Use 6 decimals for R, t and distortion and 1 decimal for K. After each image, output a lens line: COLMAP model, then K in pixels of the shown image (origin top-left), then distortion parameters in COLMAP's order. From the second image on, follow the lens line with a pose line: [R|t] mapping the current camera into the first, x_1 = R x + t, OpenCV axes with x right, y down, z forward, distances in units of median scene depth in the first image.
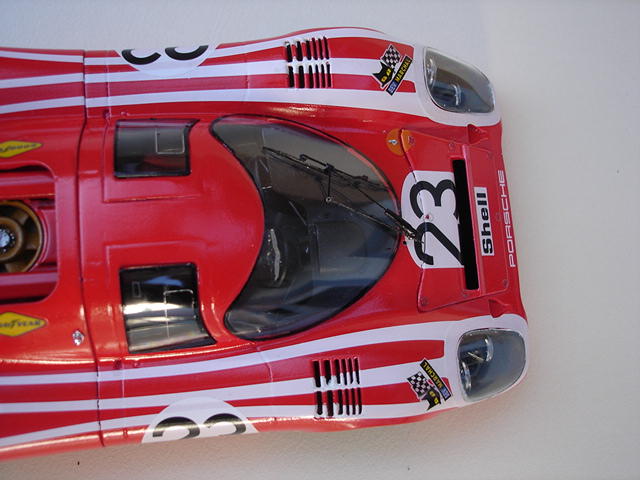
lens RADIAL K [[760.4, 0, 320.5], [0, 760.4, 240.7], [0, 0, 1]] dist [-0.096191, 0.000000]
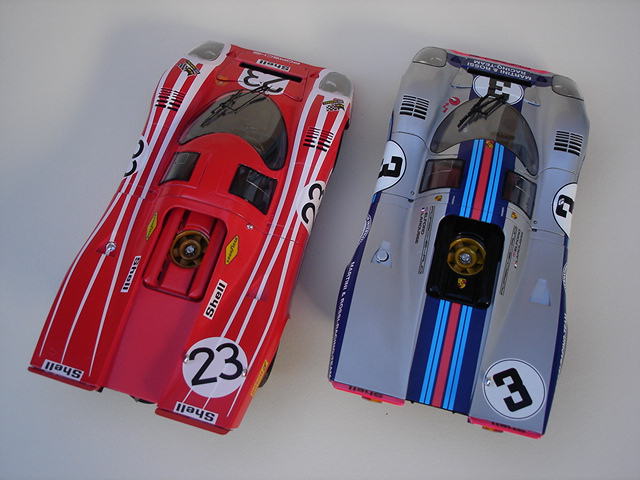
lens RADIAL K [[760.4, 0, 319.9], [0, 760.4, 240.2], [0, 0, 1]] dist [-0.096191, 0.000000]
pose [[0.369026, -0.895834, 0.247590, -0.722320], [0.922754, 0.384986, 0.017626, 0.256036], [-0.111109, 0.221960, 0.968705, -0.961346]]
